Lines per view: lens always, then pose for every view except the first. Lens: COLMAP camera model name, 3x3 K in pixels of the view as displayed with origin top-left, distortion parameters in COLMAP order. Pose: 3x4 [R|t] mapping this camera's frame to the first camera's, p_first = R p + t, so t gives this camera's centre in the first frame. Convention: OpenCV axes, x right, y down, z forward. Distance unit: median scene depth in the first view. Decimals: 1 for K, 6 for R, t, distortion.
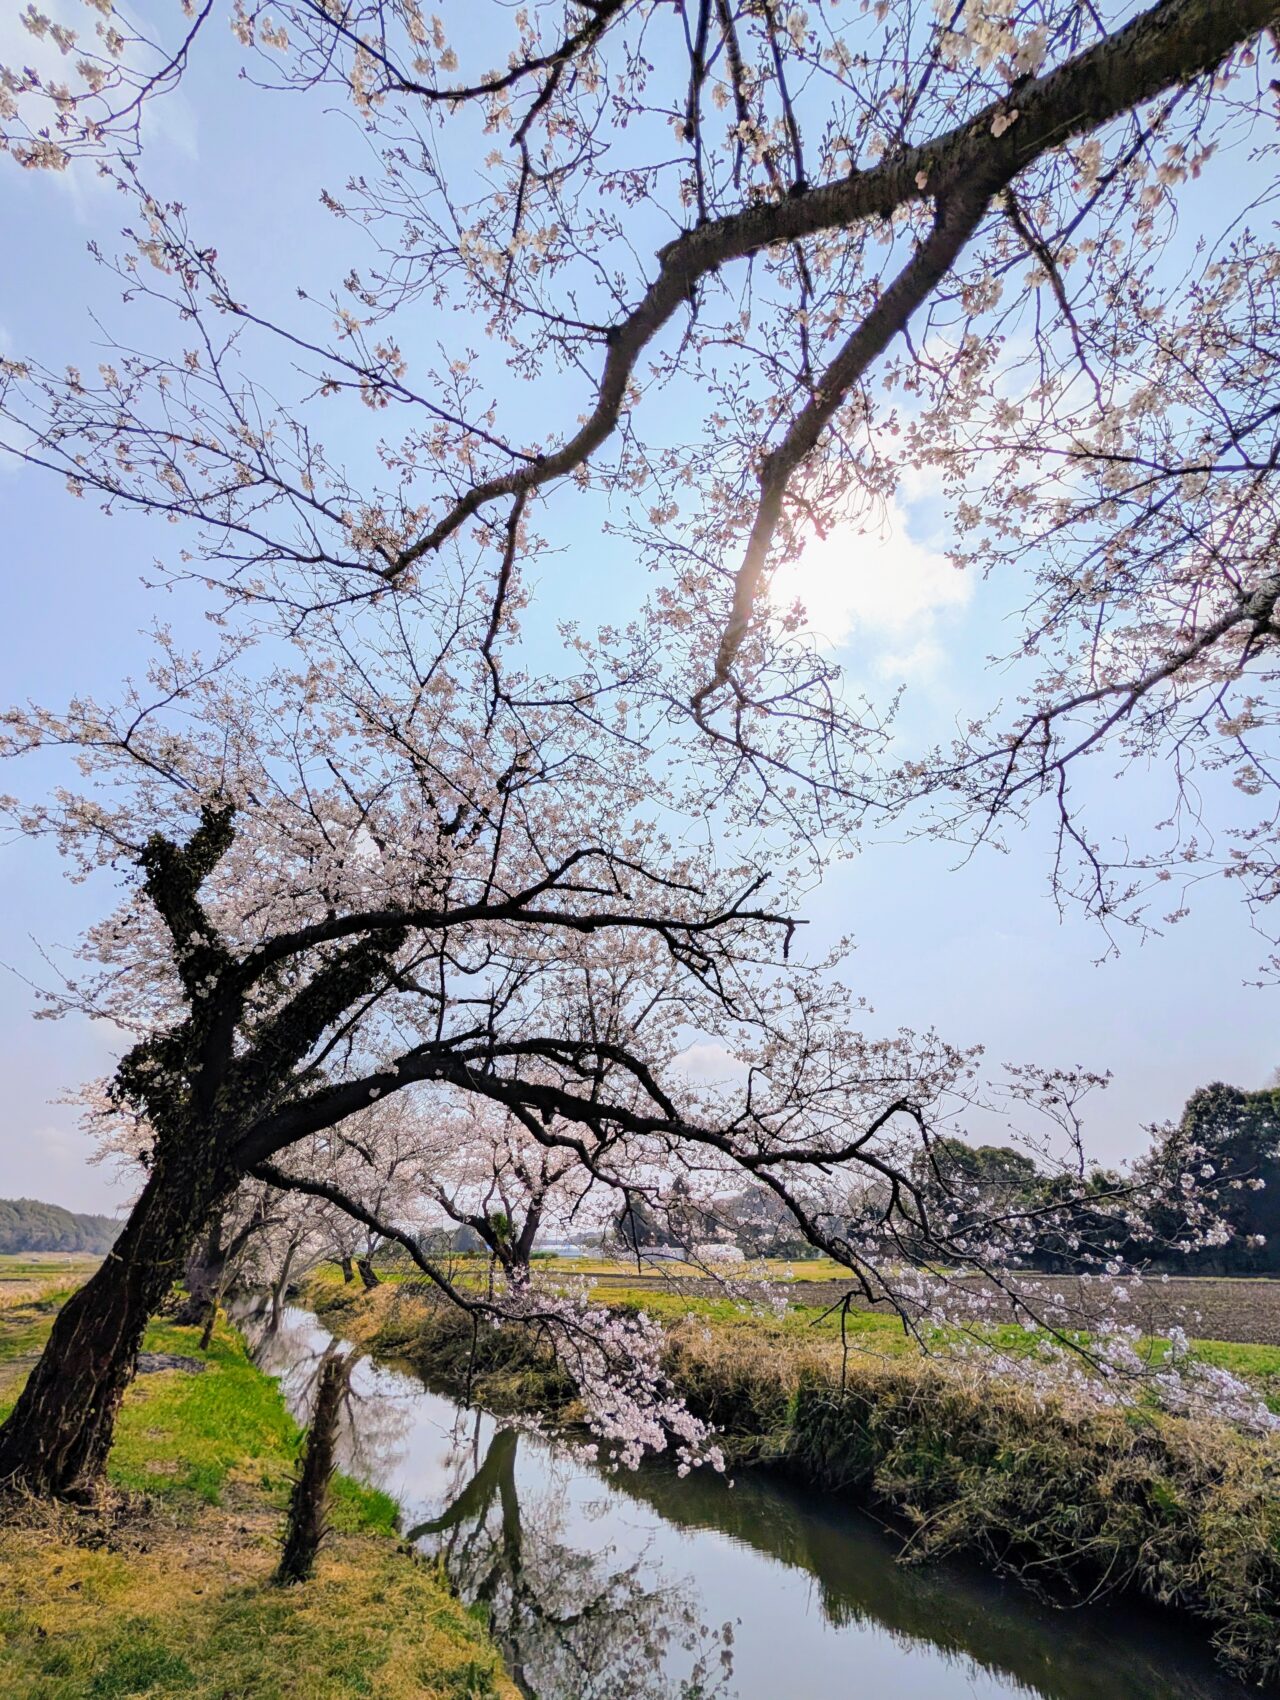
lens RADIAL K [[651.1, 0, 640.0], [0, 651.1, 850.0], [0, 0, 1]] dist [0.001610, 0.000241]
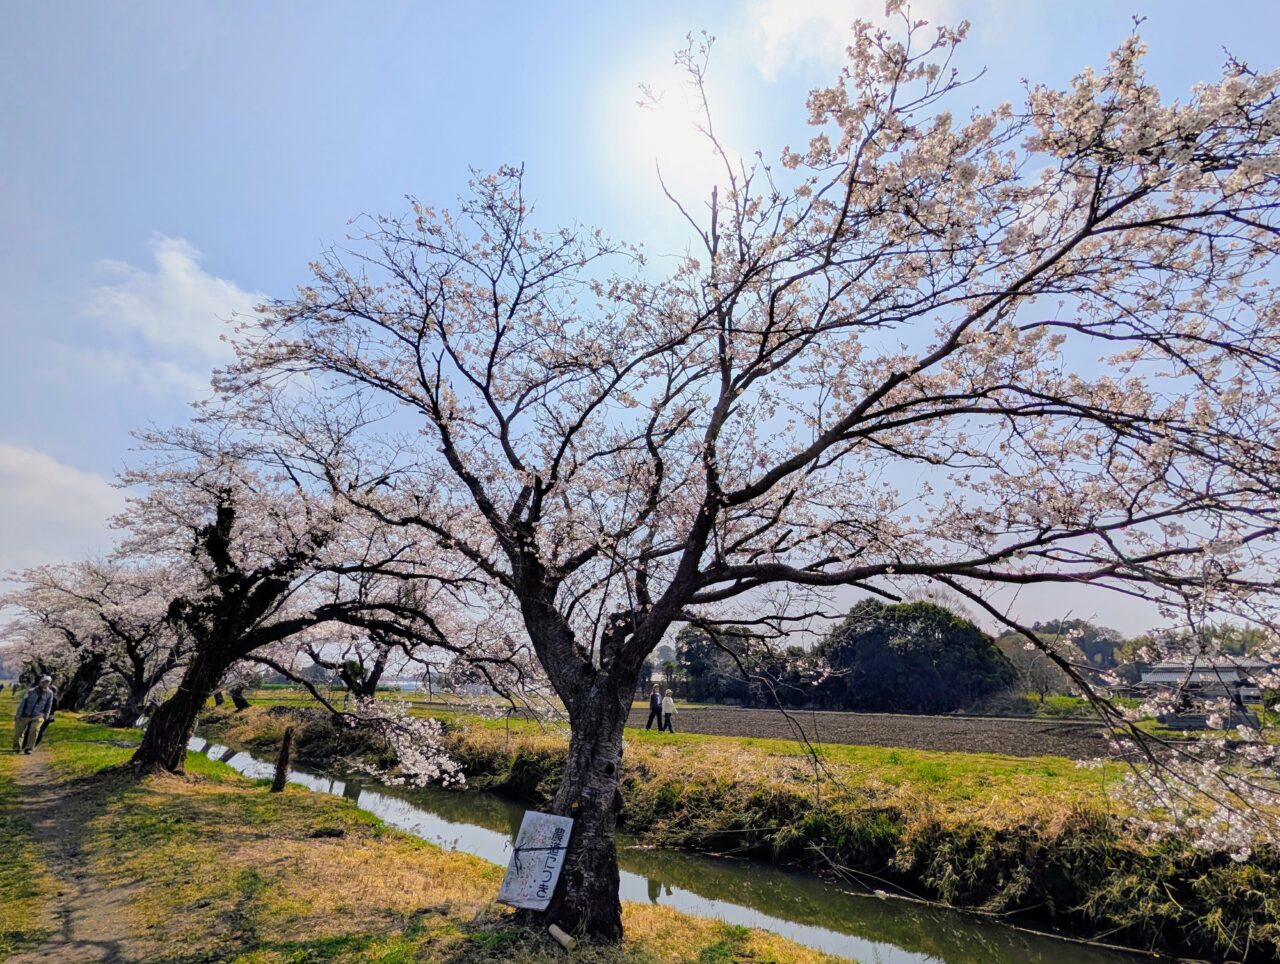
lens RADIAL K [[596.1, 0, 640.0], [0, 596.1, 482.0], [0, 0, 1]] dist [-0.000433, -0.000304]
pose [[0.968101, 0.101117, 0.229252, 0.126296], [-0.148429, 0.968574, 0.199581, -0.446543], [-0.201866, -0.227242, 0.952686, -0.698452]]
